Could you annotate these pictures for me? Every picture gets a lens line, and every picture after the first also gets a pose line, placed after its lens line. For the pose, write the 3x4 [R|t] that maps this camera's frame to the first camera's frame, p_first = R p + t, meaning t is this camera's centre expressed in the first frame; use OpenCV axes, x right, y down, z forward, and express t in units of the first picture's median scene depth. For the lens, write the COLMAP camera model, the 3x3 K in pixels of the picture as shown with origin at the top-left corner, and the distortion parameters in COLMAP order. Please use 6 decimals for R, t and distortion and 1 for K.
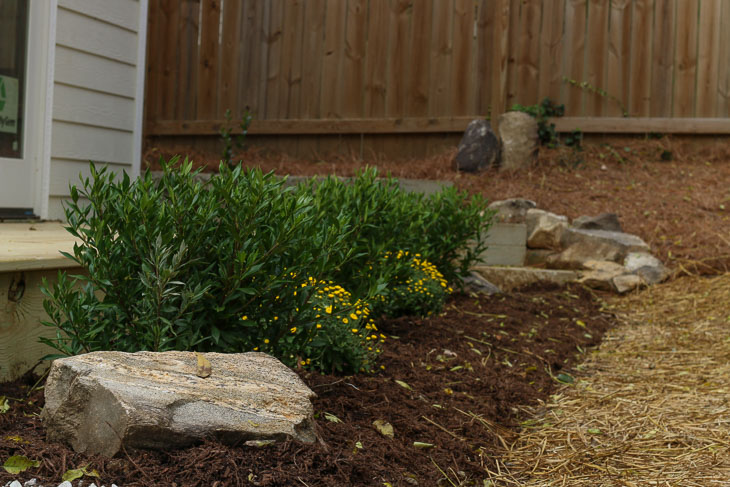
lens RADIAL K [[1701.1, 0, 365.0], [0, 1701.1, 243.5], [0, 0, 1]] dist [-0.020786, -0.111239]
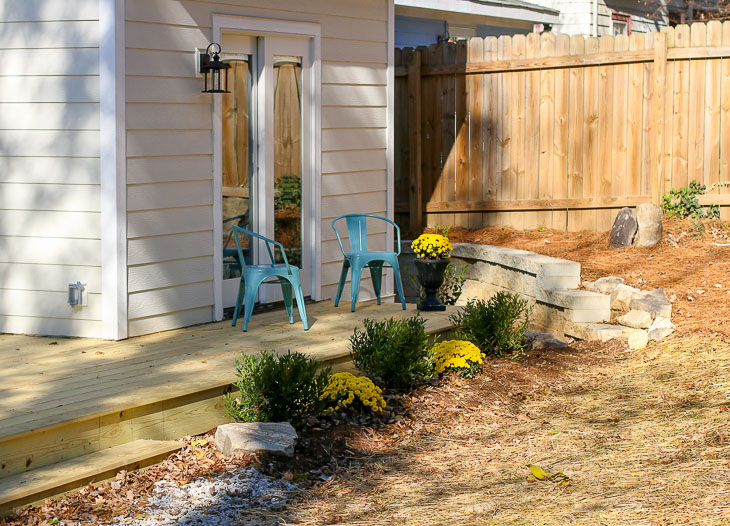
lens RADIAL K [[1879.4, 0, 365.0], [0, 1879.4, 263.0], [0, 0, 1]] dist [-0.069705, -0.354115]
pose [[0.964598, -0.023037, -0.262717, 0.250251], [0.035419, 0.998469, 0.042495, -0.092999], [0.261336, -0.050295, 0.963937, -0.568006]]
